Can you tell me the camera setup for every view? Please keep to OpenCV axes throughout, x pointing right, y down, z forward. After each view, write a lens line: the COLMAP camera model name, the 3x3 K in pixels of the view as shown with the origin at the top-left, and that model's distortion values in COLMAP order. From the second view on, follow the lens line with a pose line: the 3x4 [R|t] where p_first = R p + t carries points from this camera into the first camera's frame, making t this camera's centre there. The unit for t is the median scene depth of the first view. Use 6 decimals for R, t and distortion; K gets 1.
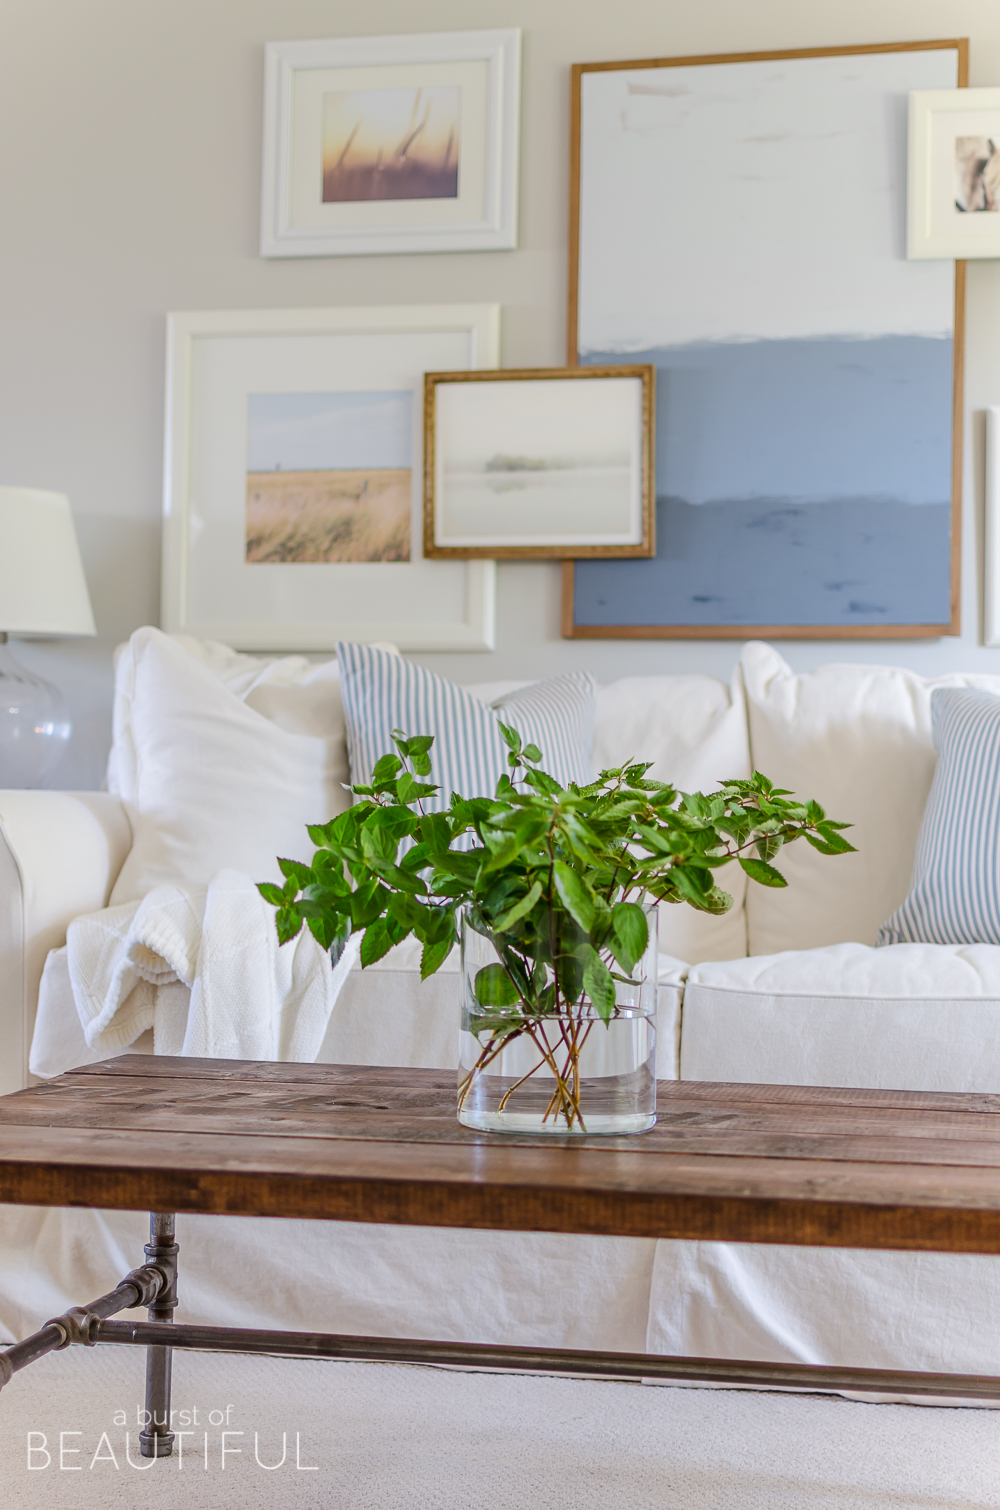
lens RADIAL K [[2149.2, 0, 498.9], [0, 2149.2, 796.1], [0, 0, 1]] dist [0.026543, -0.041578]
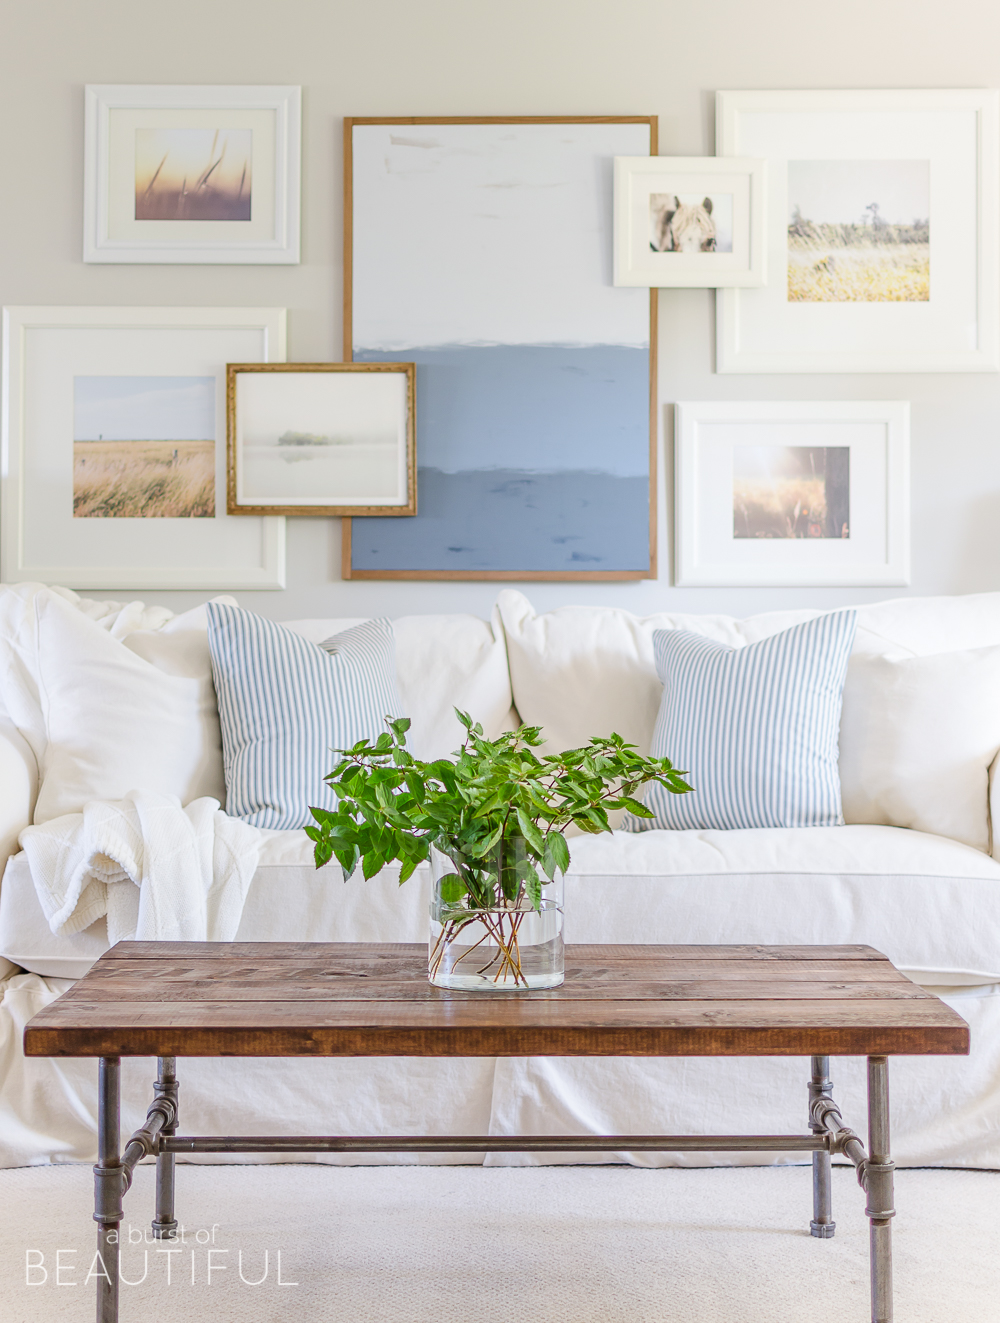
lens RADIAL K [[2024.4, 0, 500.0], [0, 2024.4, 661.5], [0, 0, 1]] dist [0.026486, -0.013067]
pose [[0.980177, -0.015189, 0.197539, -0.119637], [0.013394, 0.999856, 0.010418, -0.039677], [-0.197668, -0.007566, 0.980240, -0.172758]]
